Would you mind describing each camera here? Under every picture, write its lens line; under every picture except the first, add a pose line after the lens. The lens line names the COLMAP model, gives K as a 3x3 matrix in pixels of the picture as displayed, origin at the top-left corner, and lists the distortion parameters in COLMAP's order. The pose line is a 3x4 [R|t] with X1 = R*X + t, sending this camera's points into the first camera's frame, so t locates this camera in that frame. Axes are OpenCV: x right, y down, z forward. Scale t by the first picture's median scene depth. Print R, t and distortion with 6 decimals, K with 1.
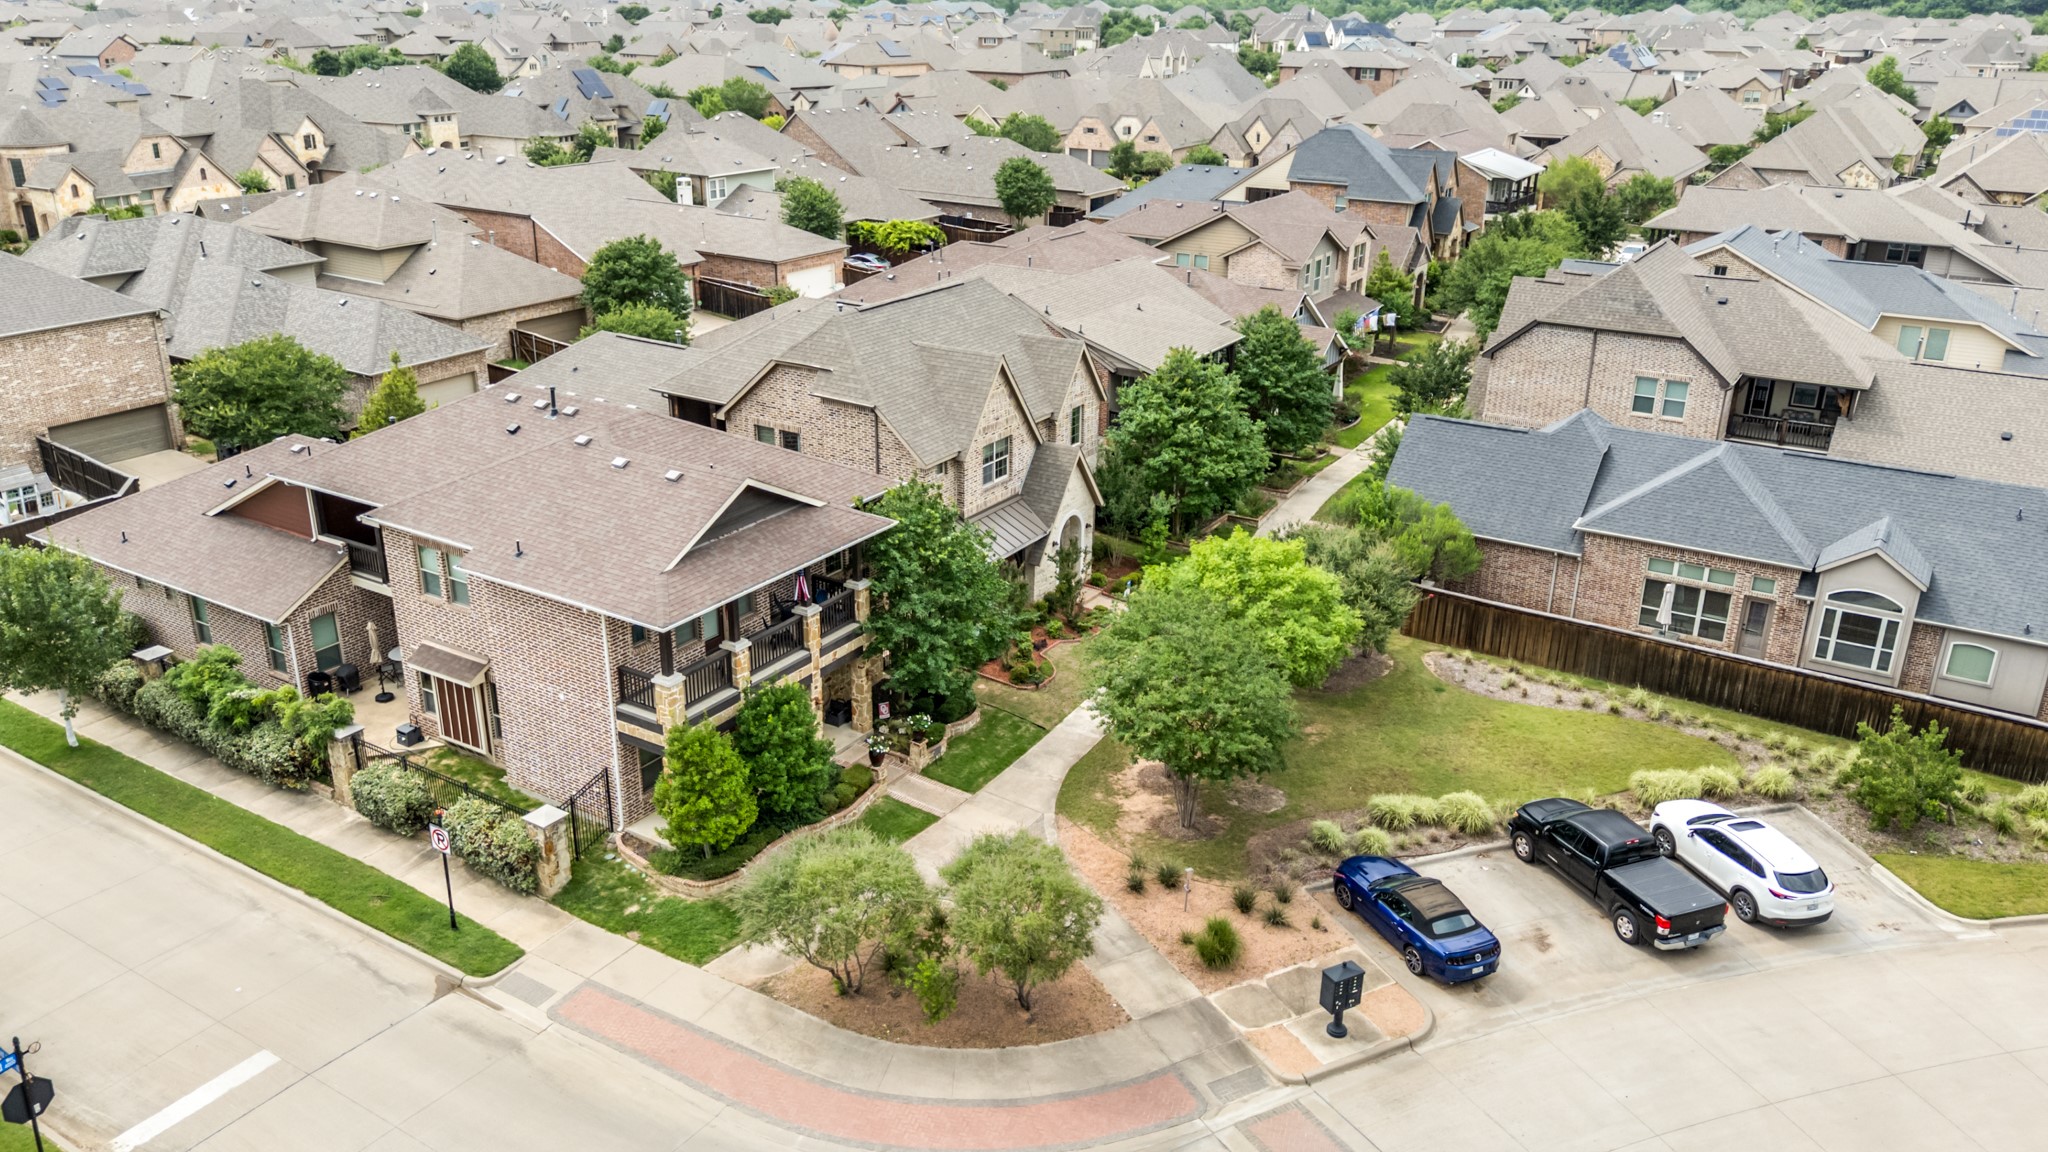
lens RADIAL K [[1521.5, 0, 1024.0], [0, 1521.5, 576.0], [0, 0, 1]] dist [0.080194, -0.087436]
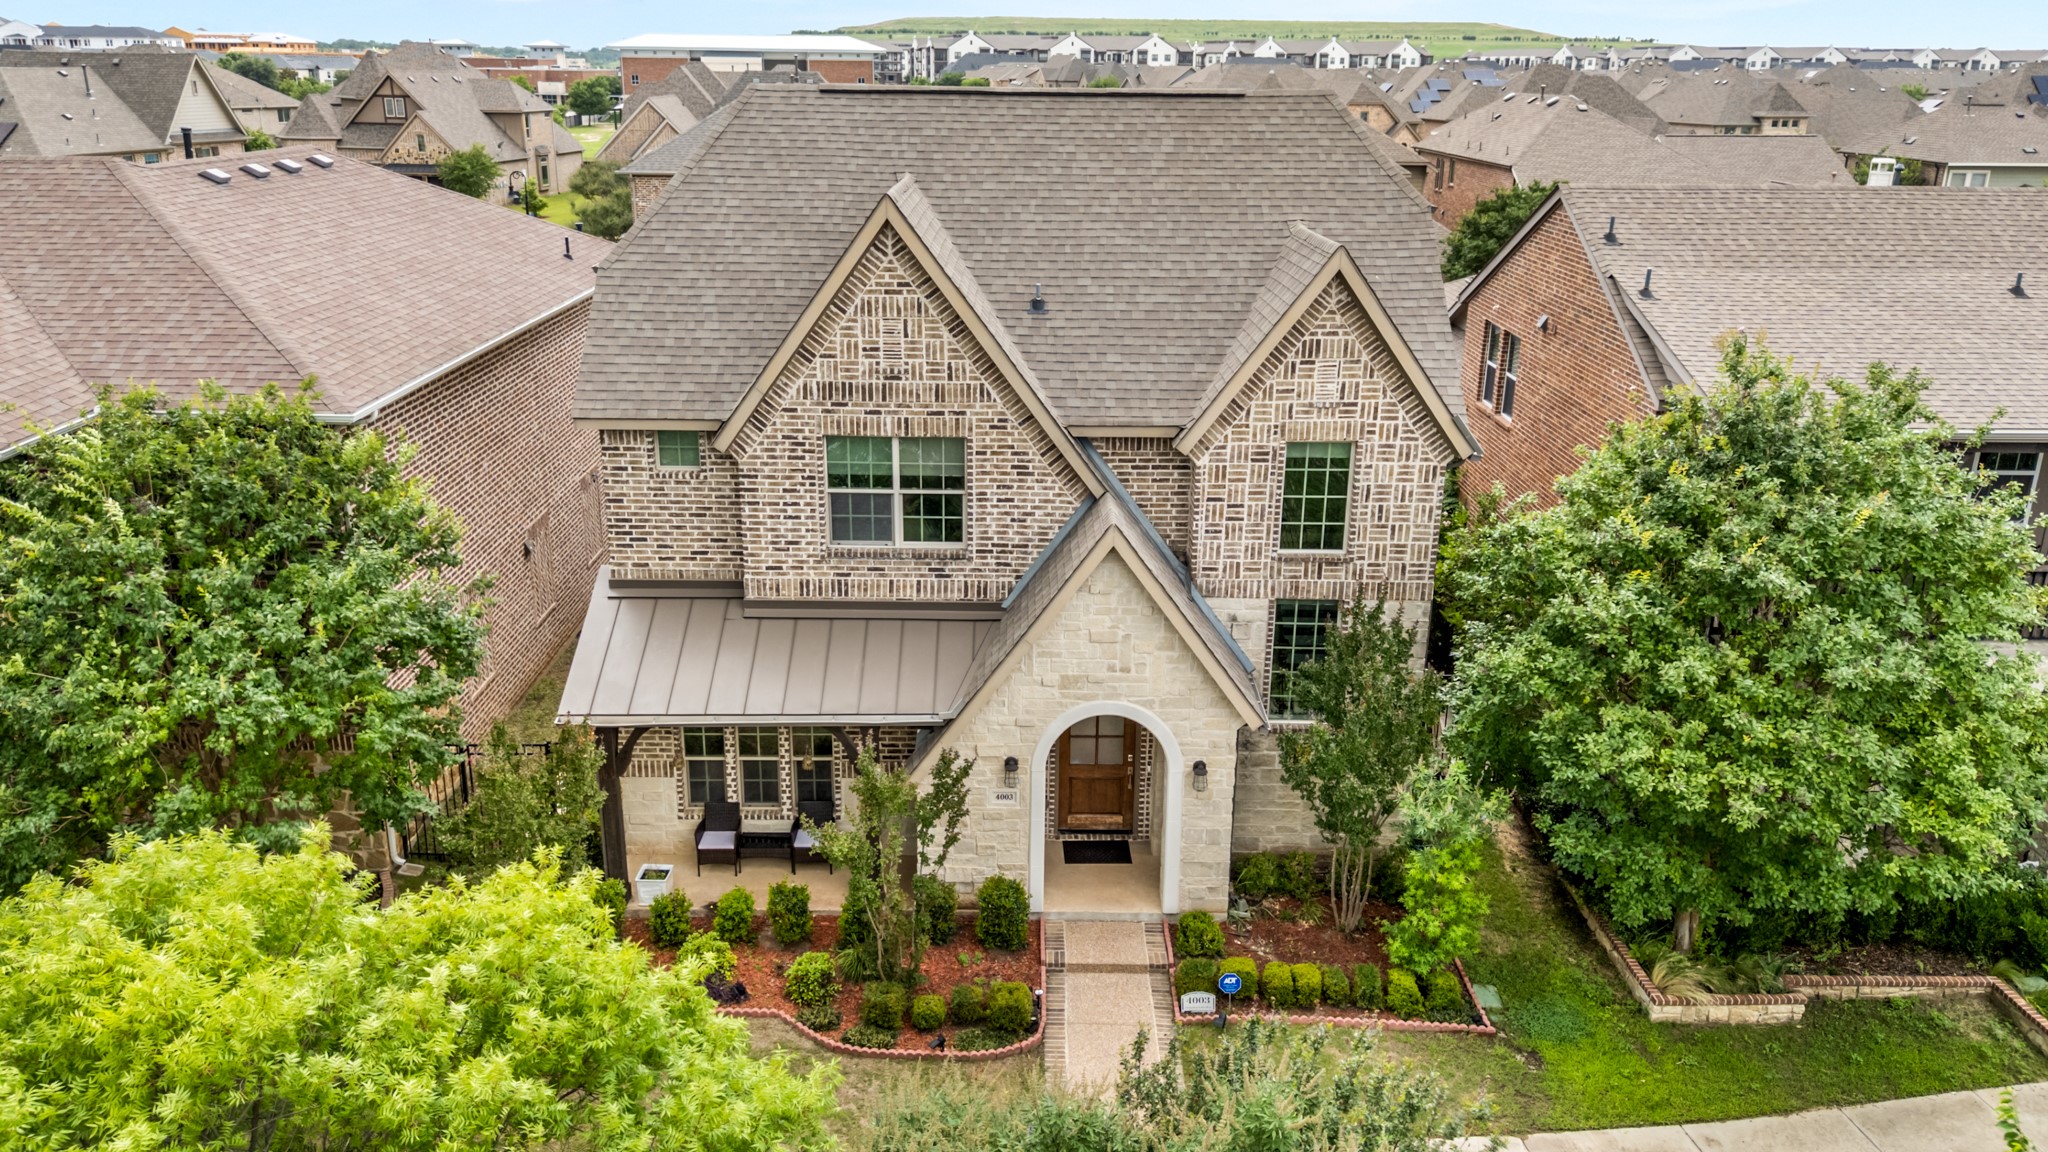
lens RADIAL K [[1521.5, 0, 1024.0], [0, 1521.5, 576.0], [0, 0, 1]] dist [0.080194, -0.087436]
pose [[0.537266, 0.261037, -0.802000, 0.134940], [-0.311916, 0.944978, 0.098619, -0.045166], [0.783616, 0.197173, 0.589126, 0.354078]]
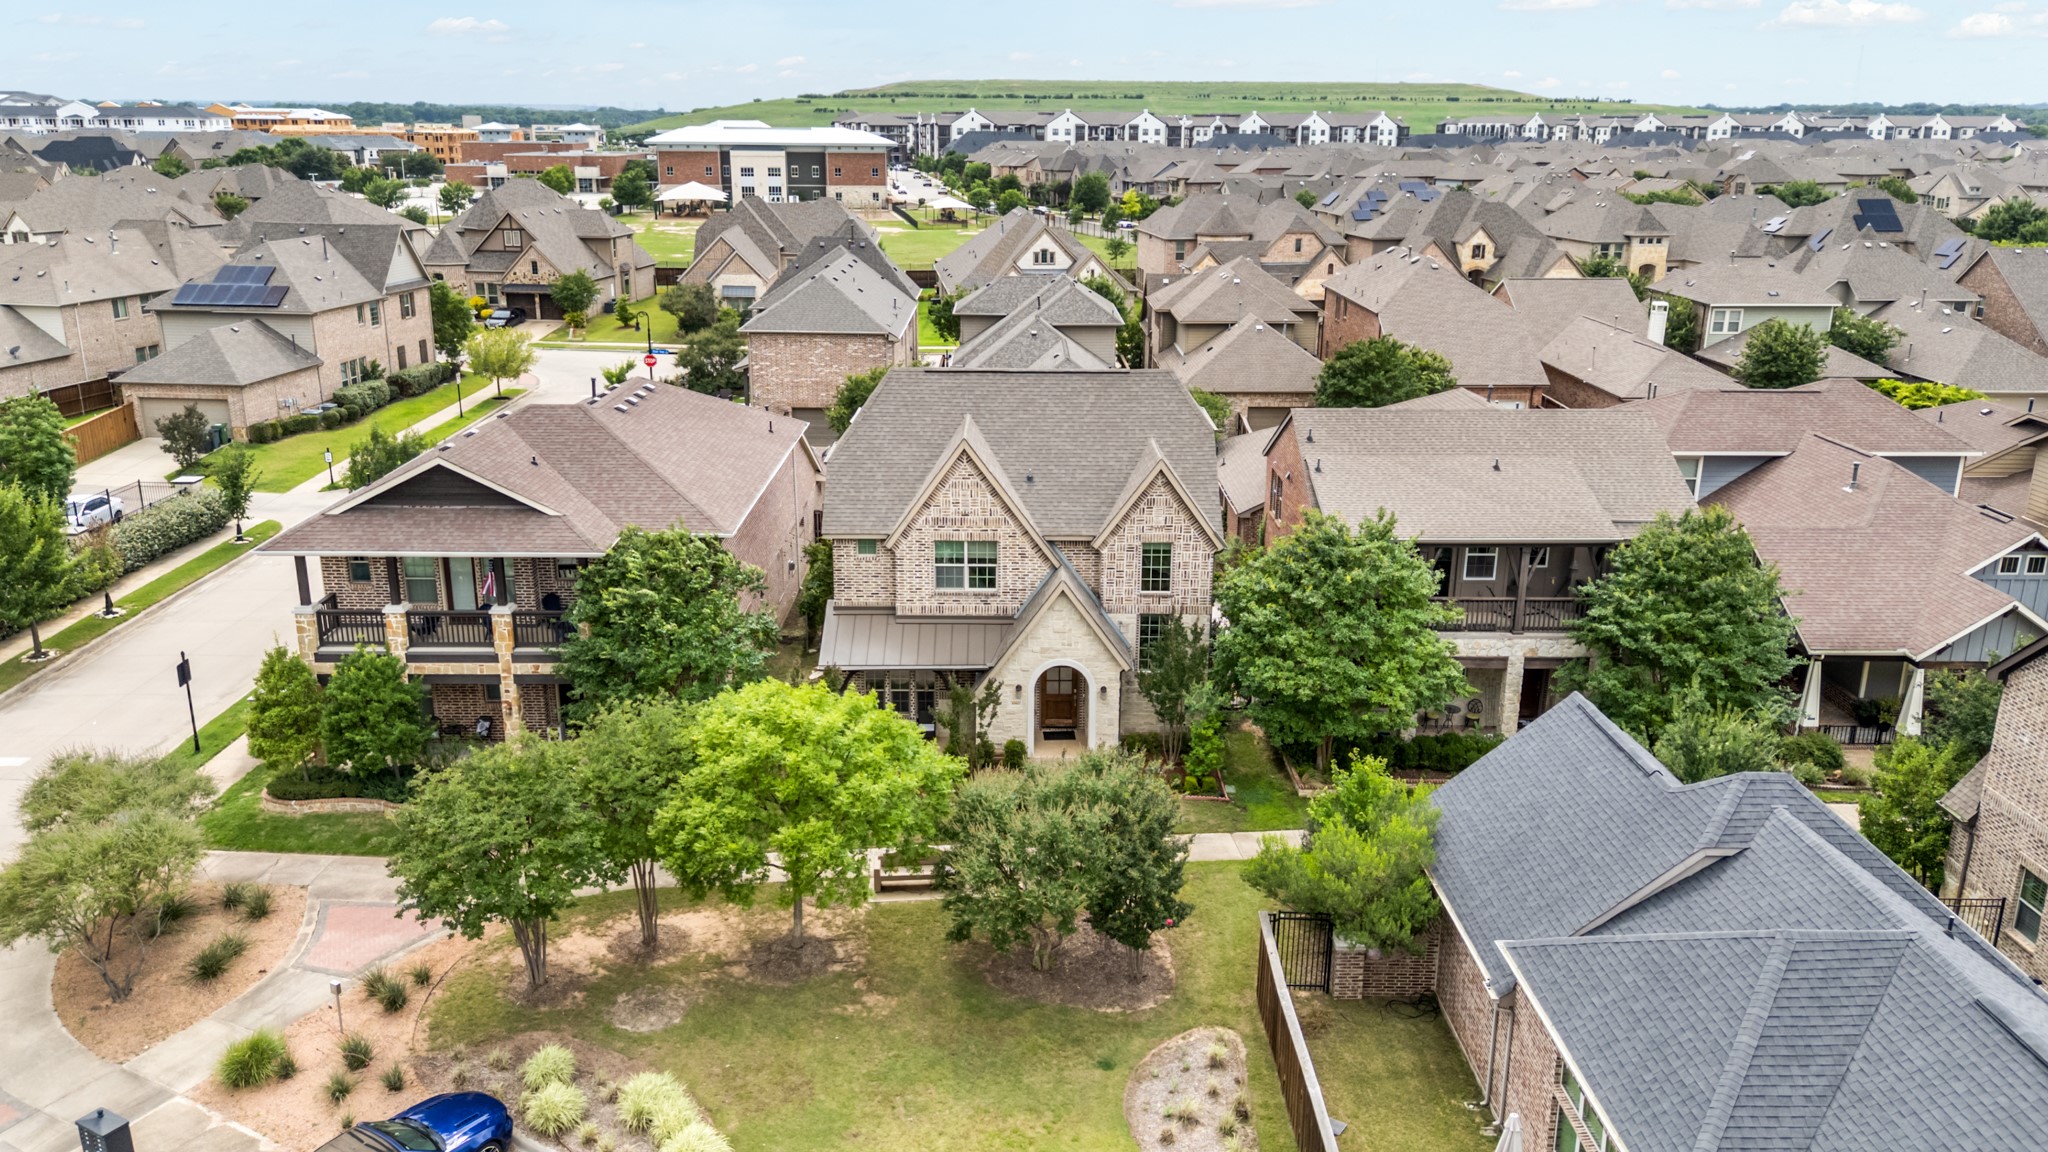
lens RADIAL K [[1521.5, 0, 1024.0], [0, 1521.5, 576.0], [0, 0, 1]] dist [0.080194, -0.087436]
pose [[0.538160, 0.234479, -0.809570, 0.295642], [-0.308217, 0.948744, 0.069902, -0.060560], [0.784465, 0.211905, 0.582847, 0.237795]]
